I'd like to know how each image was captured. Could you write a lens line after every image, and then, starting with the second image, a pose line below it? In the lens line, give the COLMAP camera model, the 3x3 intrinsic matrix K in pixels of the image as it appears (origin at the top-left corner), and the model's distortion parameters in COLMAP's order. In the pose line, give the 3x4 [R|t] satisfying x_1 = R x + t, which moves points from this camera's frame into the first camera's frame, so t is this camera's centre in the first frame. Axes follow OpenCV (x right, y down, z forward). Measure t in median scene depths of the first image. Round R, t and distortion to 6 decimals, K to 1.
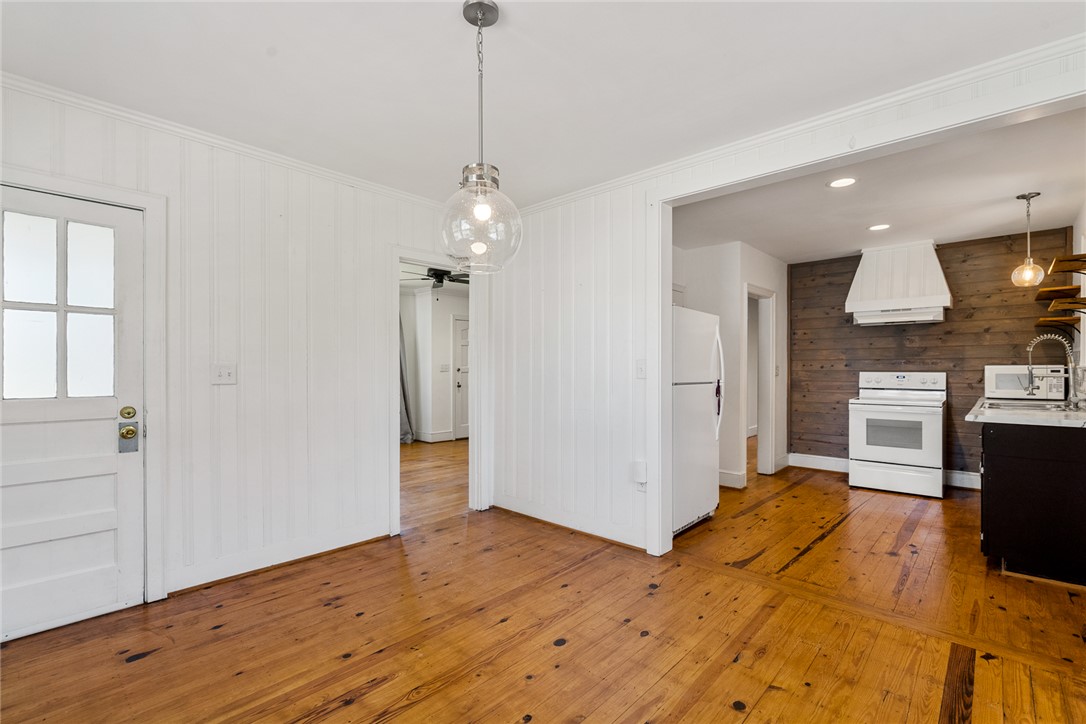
lens RADIAL K [[495.6, 0, 545.9], [0, 495.6, 367.1], [0, 0, 1]] dist [0.001696, 0.000385]
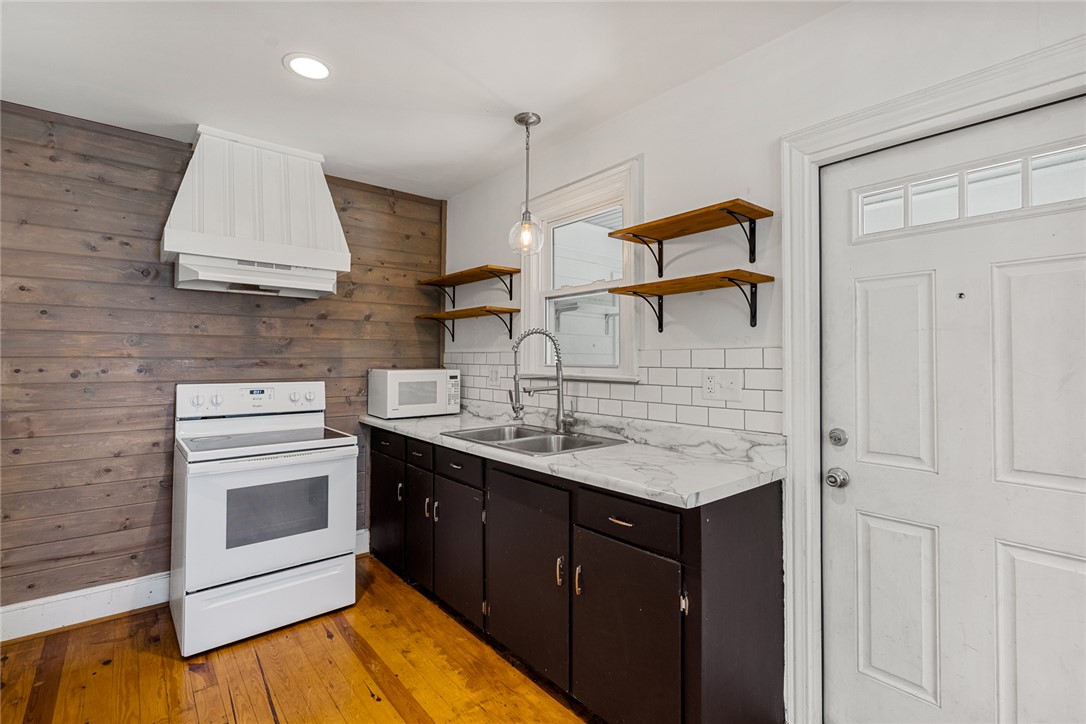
lens RADIAL K [[499.3, 0, 538.0], [0, 499.3, 348.2], [0, 0, 1]] dist [-0.003640, 0.000179]
pose [[0.136793, 0.025992, 0.990259, 0.375773], [-0.003671, 0.999662, -0.025732, -0.024293], [-0.990593, -0.000116, 0.136842, 1.062329]]
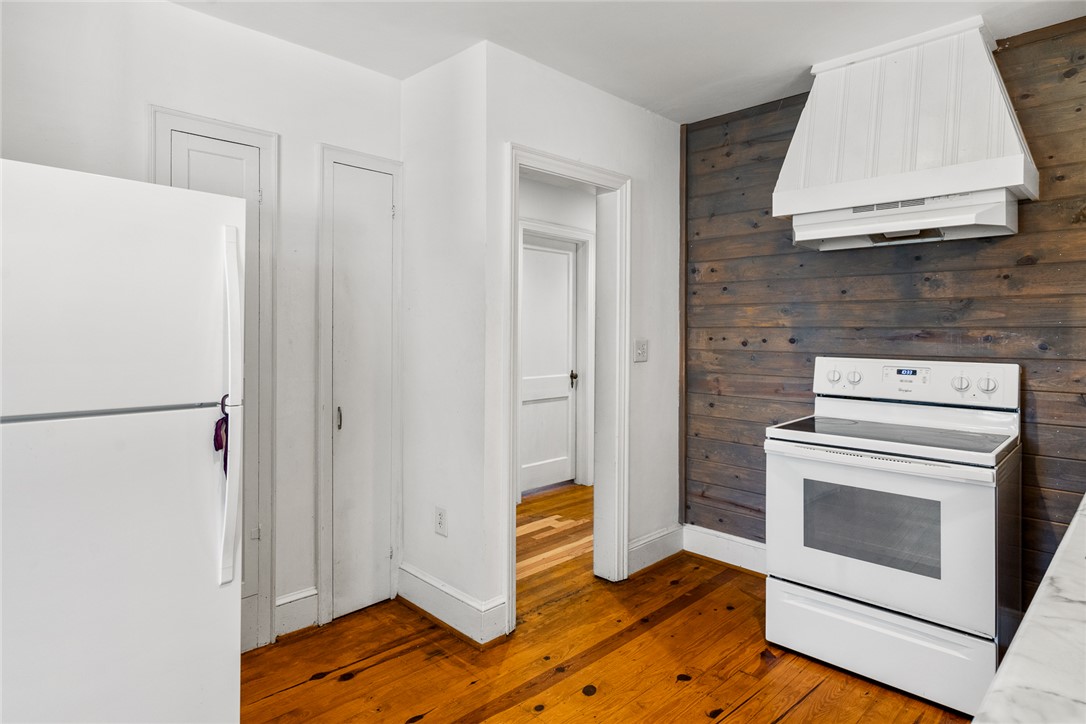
lens RADIAL K [[607.6, 0, 507.6], [0, 607.6, 325.5], [0, 0, 1]] dist [0.003402, 0.000849]
pose [[0.997157, 0.004701, -0.075207, 0.722160], [-0.004996, 0.999981, -0.003734, -0.024856], [0.075188, 0.004099, 0.997161, 0.806811]]
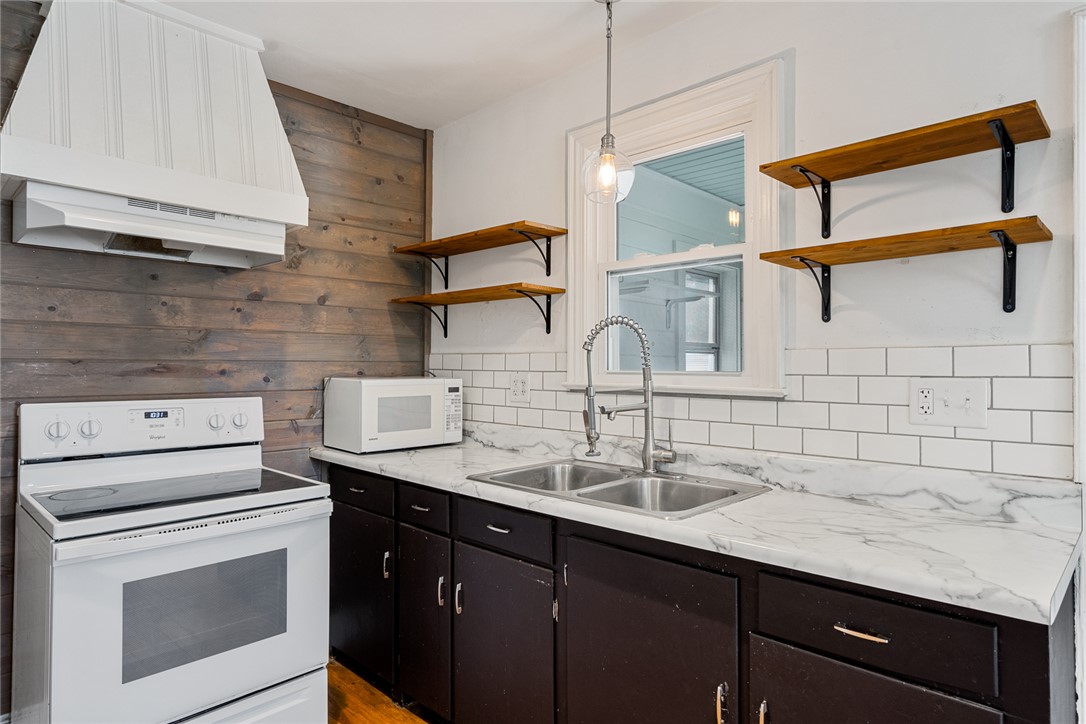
lens RADIAL K [[623.4, 0, 538.4], [0, 623.4, 361.3], [0, 0, 1]] dist [0.004069, -0.001424]
pose [[0.031357, 0.009431, 0.999464, 0.513044], [-0.004481, 0.999947, -0.009295, -0.022249], [-0.999498, -0.004187, 0.031397, 1.239364]]
